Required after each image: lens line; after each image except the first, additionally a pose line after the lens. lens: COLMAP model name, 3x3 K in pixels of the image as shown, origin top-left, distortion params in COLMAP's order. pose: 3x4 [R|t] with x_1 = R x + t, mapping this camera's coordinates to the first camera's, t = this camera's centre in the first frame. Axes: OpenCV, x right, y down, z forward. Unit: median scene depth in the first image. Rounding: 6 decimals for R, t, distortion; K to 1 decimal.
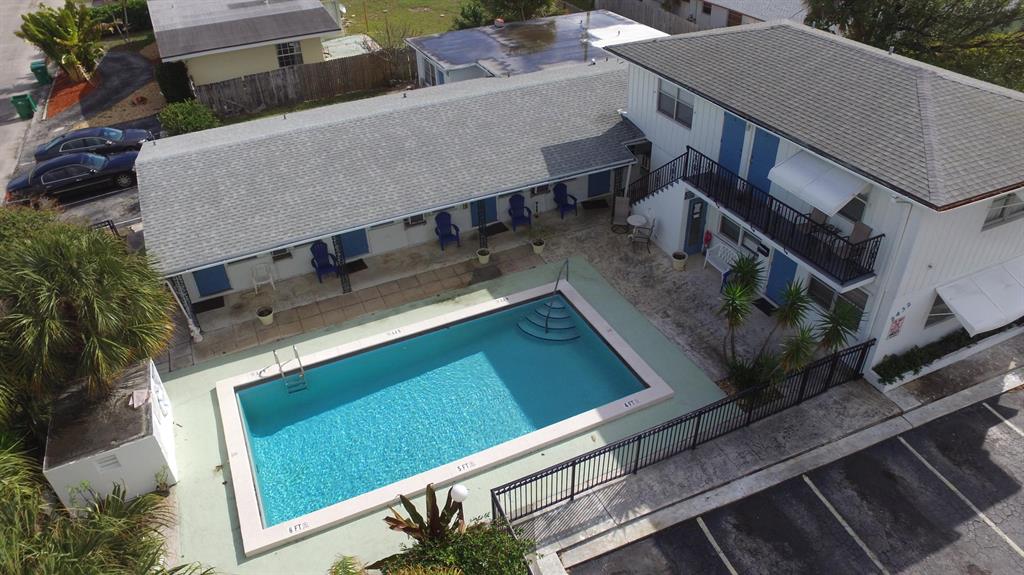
lens RADIAL K [[686.5, 0, 512.0], [0, 686.5, 287.5], [0, 0, 1]] dist [-0.117012, 0.081594]
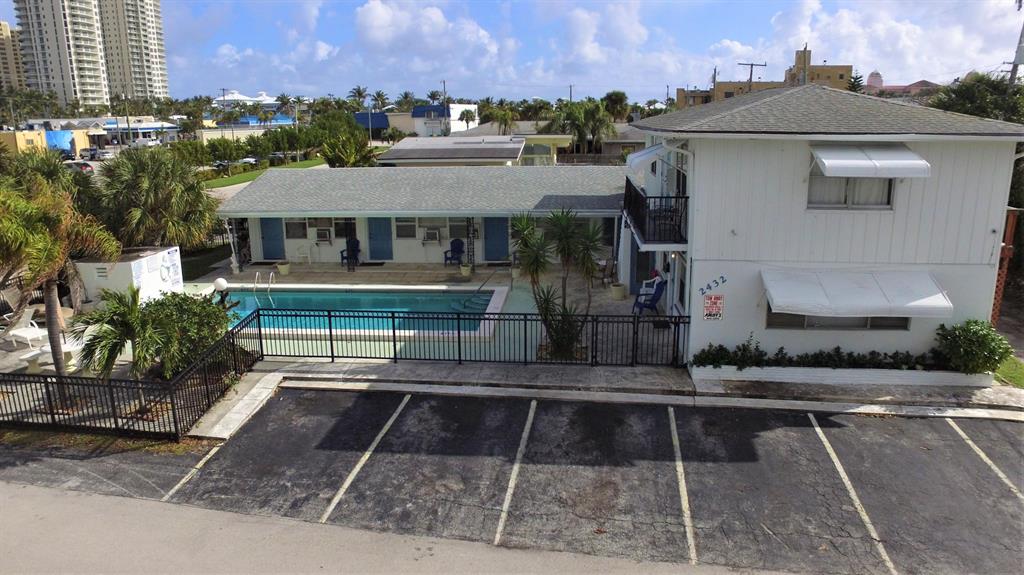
lens RADIAL K [[716.5, 0, 512.0], [0, 716.5, 287.5], [0, 0, 1]] dist [-0.089872, 0.000322]
pose [[0.870635, 0.135779, -0.472821, 0.778754], [-0.293816, 0.914412, -0.278431, 0.382668], [0.394547, 0.381333, 0.836013, 0.057552]]
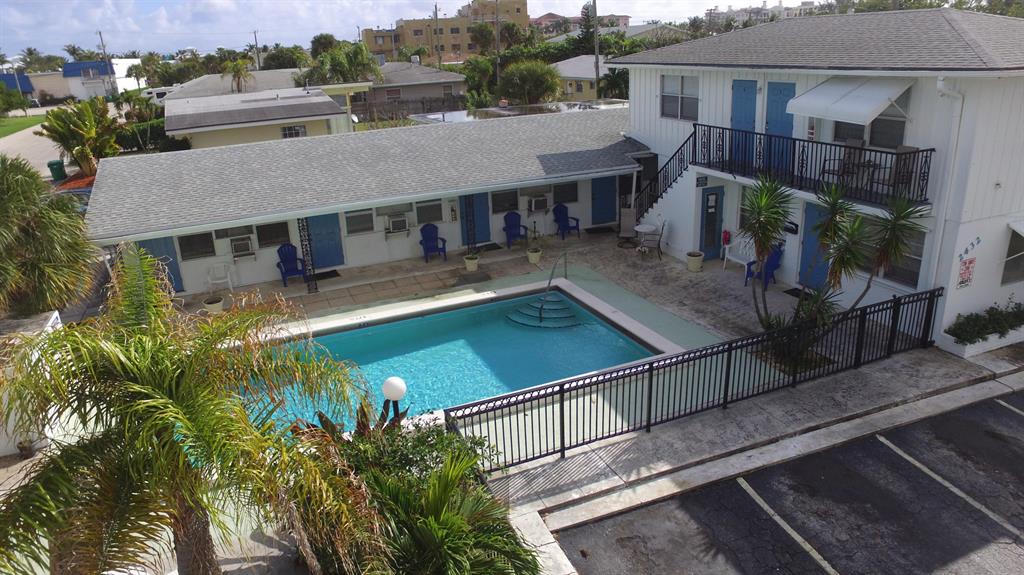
lens RADIAL K [[686.5, 0, 512.0], [0, 686.5, 287.5], [0, 0, 1]] dist [-0.117012, 0.081594]
pose [[0.999479, -0.005639, -0.031767, 0.050266], [-0.002891, 0.965001, -0.262231, 0.283262], [0.032134, 0.262186, 0.964482, 0.209619]]
